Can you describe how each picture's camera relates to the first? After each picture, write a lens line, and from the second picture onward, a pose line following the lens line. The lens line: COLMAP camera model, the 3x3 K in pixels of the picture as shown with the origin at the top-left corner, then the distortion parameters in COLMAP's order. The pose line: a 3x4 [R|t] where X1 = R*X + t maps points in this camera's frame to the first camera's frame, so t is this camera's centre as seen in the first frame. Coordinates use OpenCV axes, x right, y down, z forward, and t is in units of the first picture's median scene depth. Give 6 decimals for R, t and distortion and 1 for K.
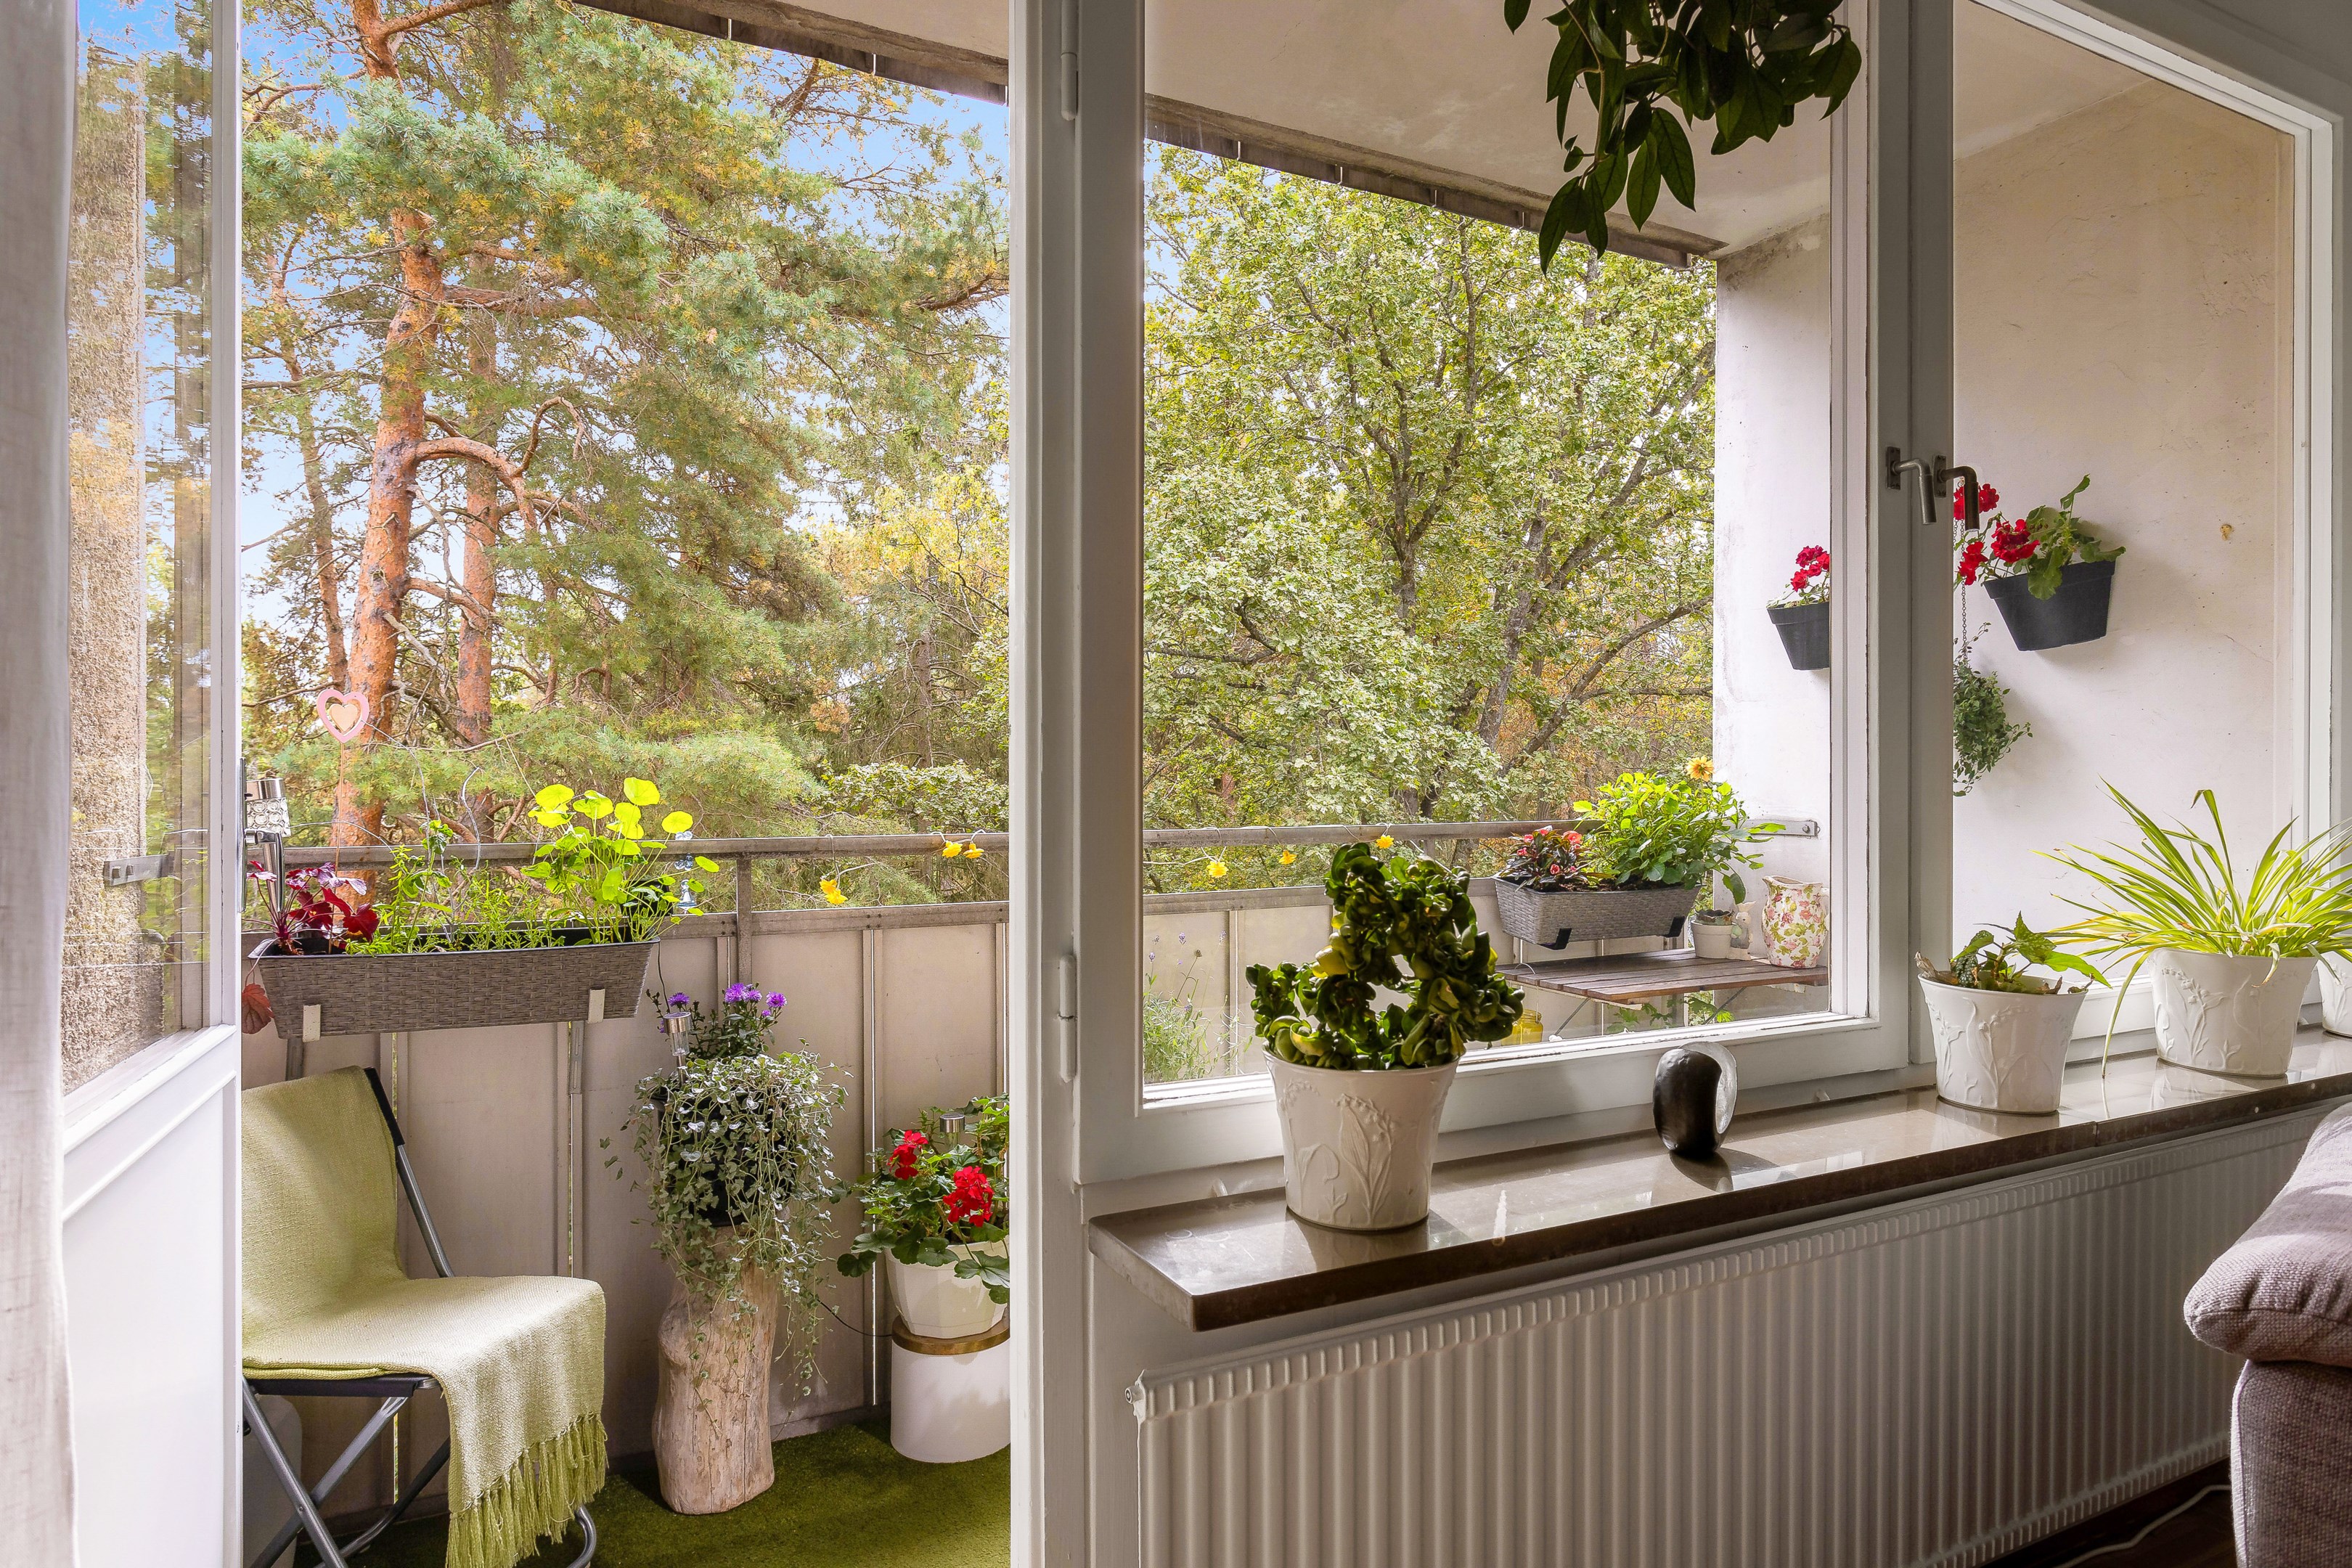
lens RADIAL K [[1406.4, 0, 1186.8], [0, 1406.4, 779.7], [0, 0, 1]] dist [-0.001522, 0.002021]
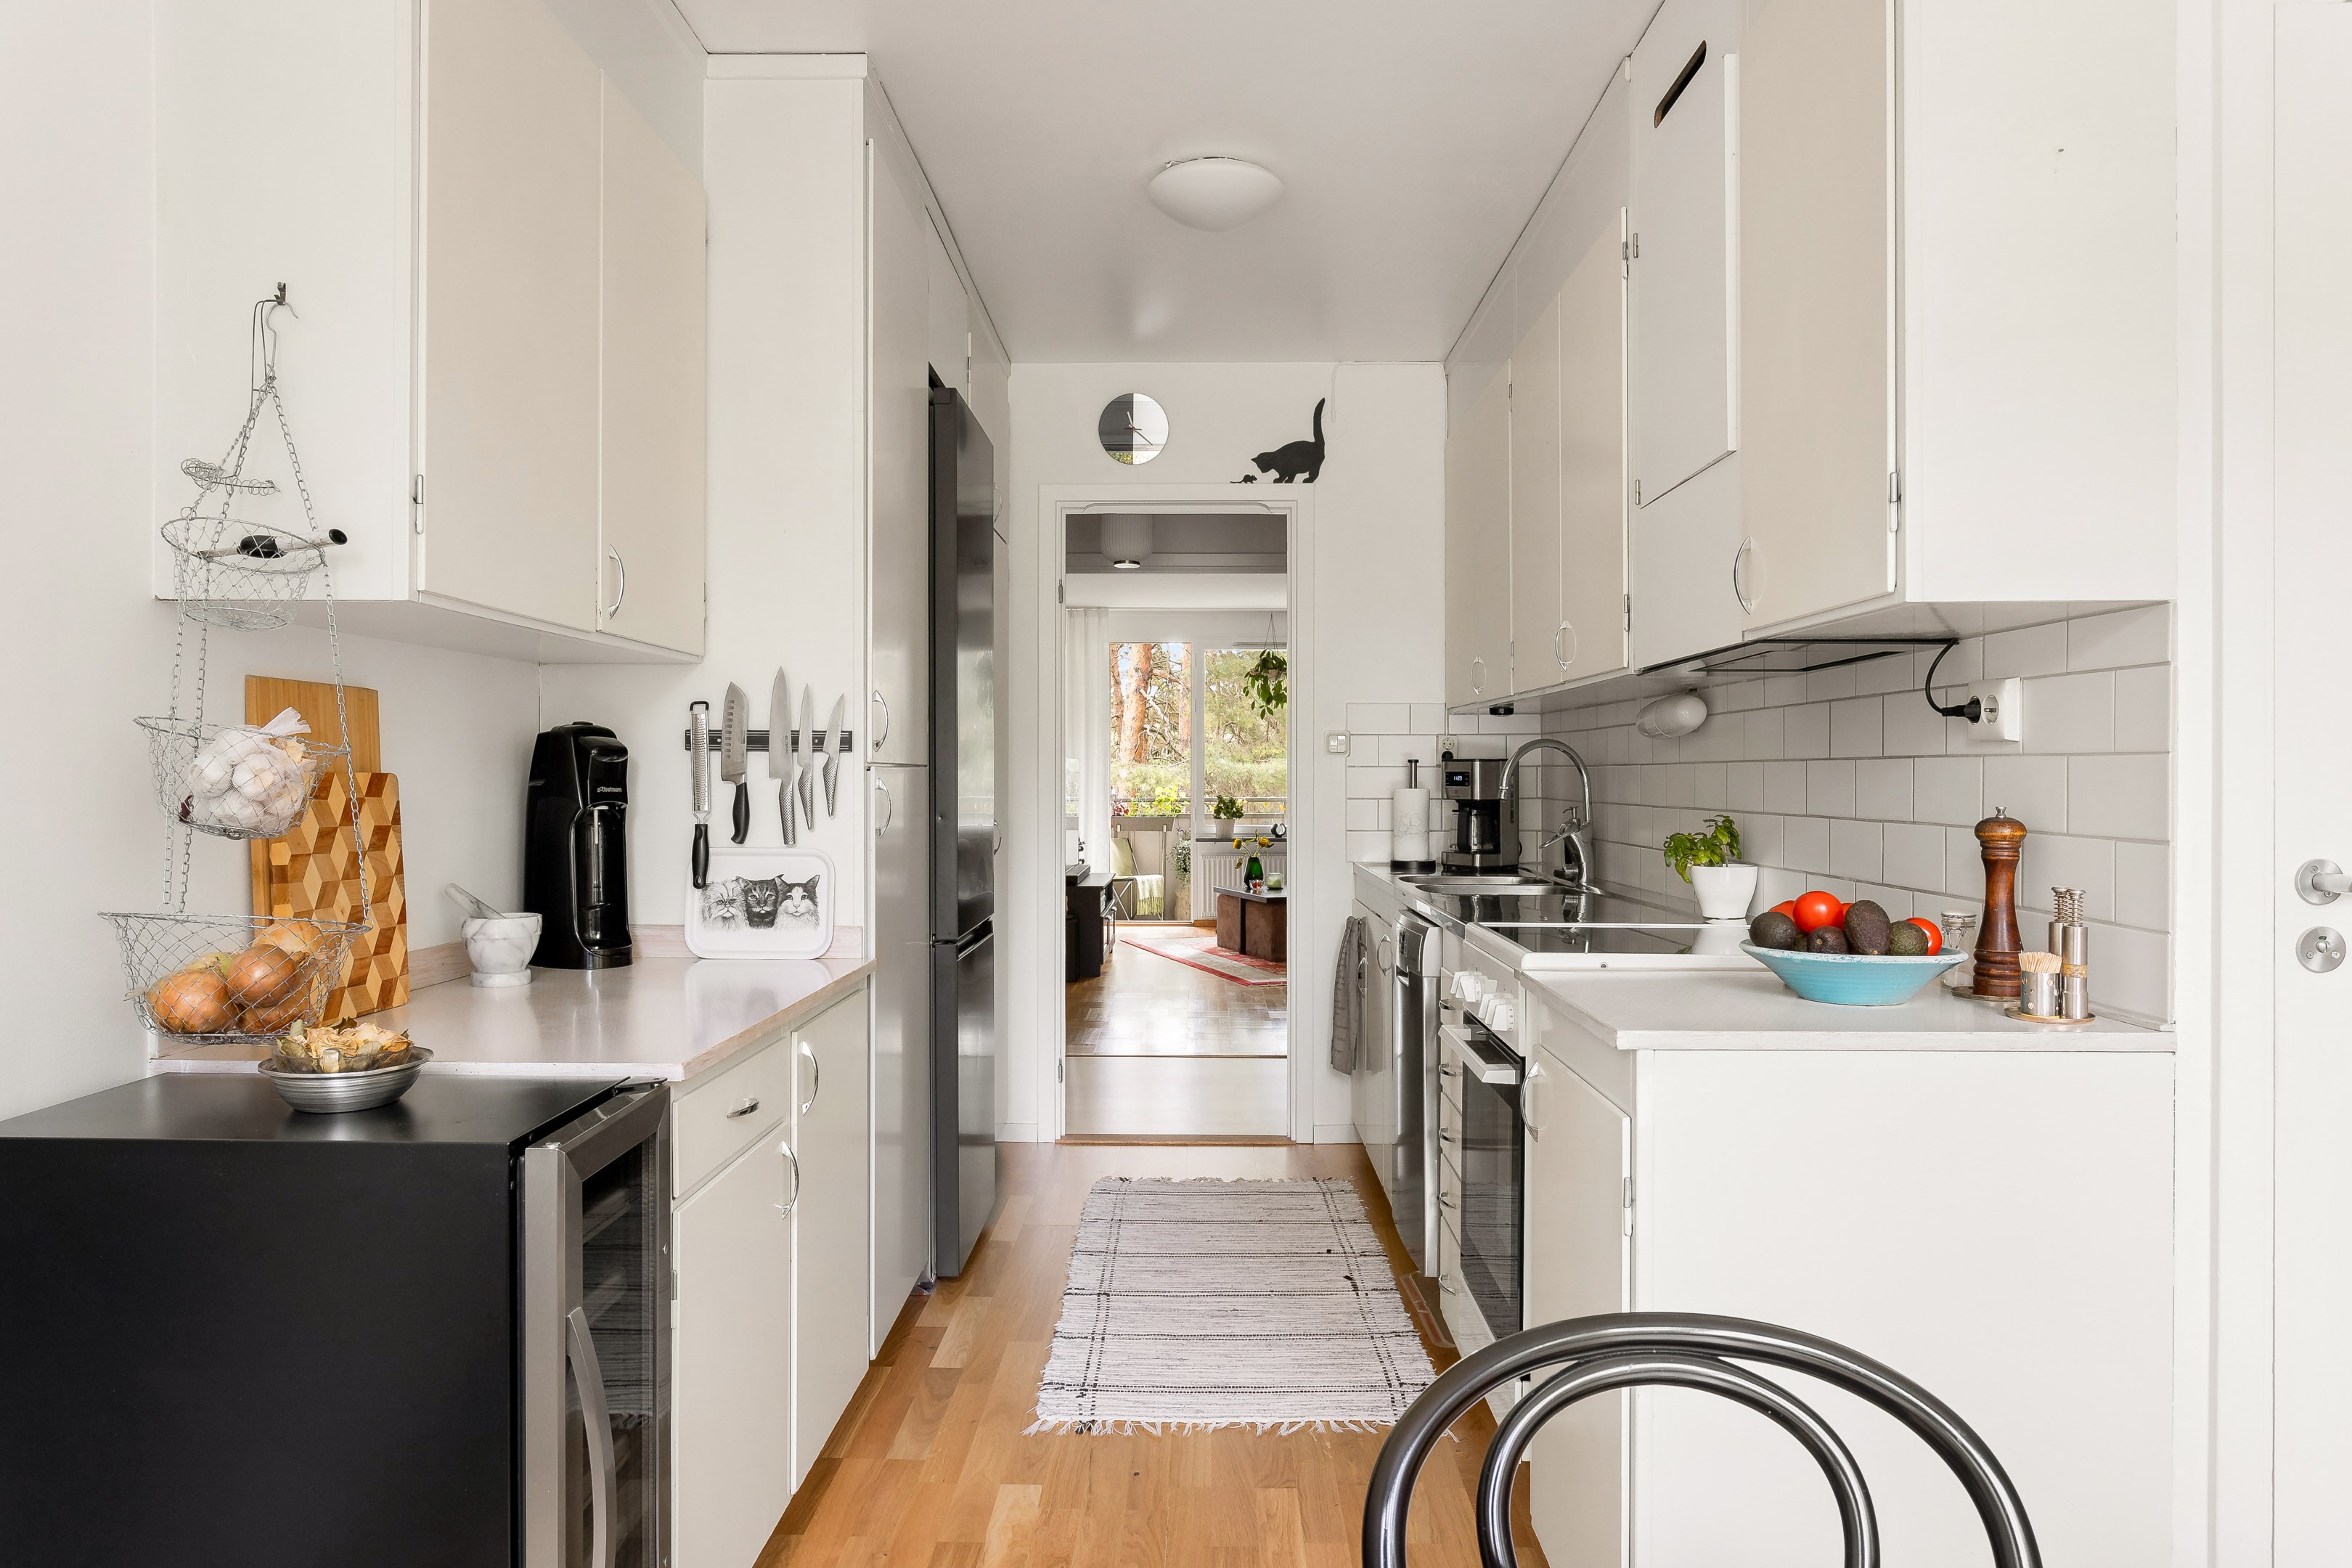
lens RADIAL K [[1528.1, 0, 1182.8], [0, 1528.1, 780.2], [0, 0, 1]] dist [-0.005795, 0.000600]
pose [[0.878509, 0.003914, -0.477710, 0.695683], [-0.001002, 0.999979, 0.006349, -0.016657], [0.477725, -0.005099, 0.878495, -1.171350]]
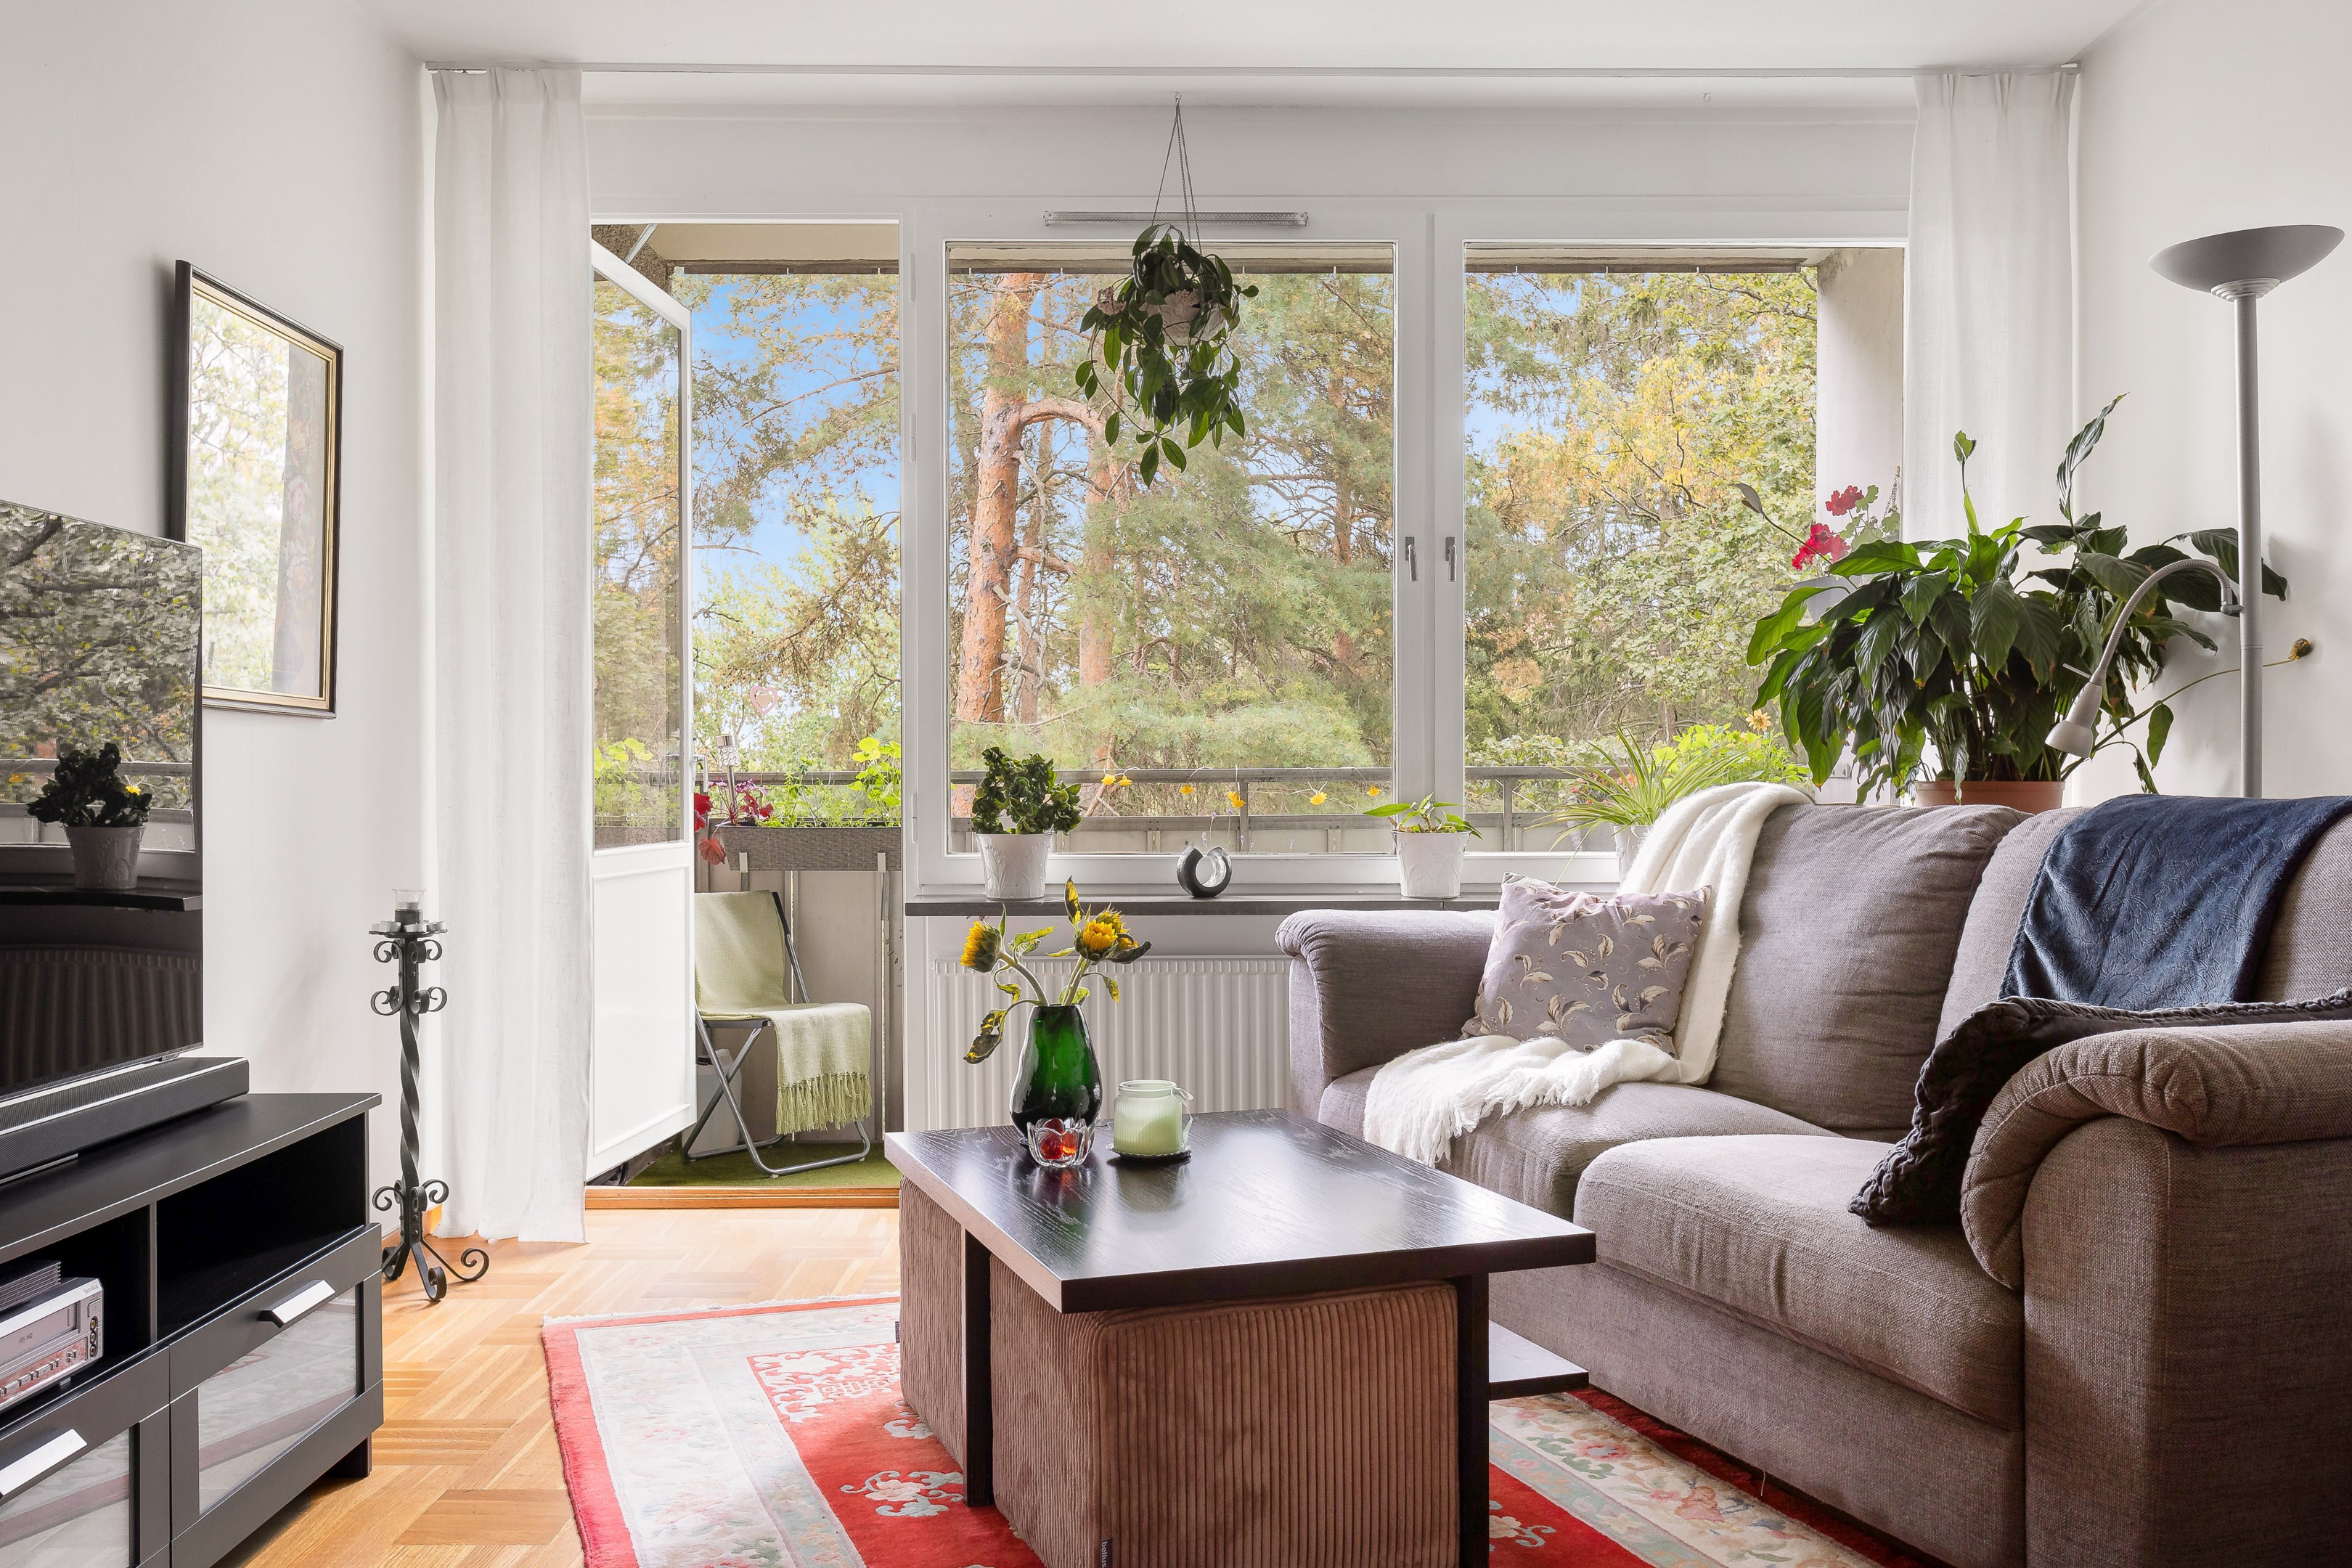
lens RADIAL K [[2067.5, 0, 1165.4], [0, 2067.5, 799.6], [0, 0, 1]] dist [0.003281, 0.008961]
pose [[0.882253, 0.005929, -0.470738, 0.324180], [0.001596, 0.999877, 0.015586, 0.012575], [0.470773, -0.014502, 0.882135, -0.324353]]
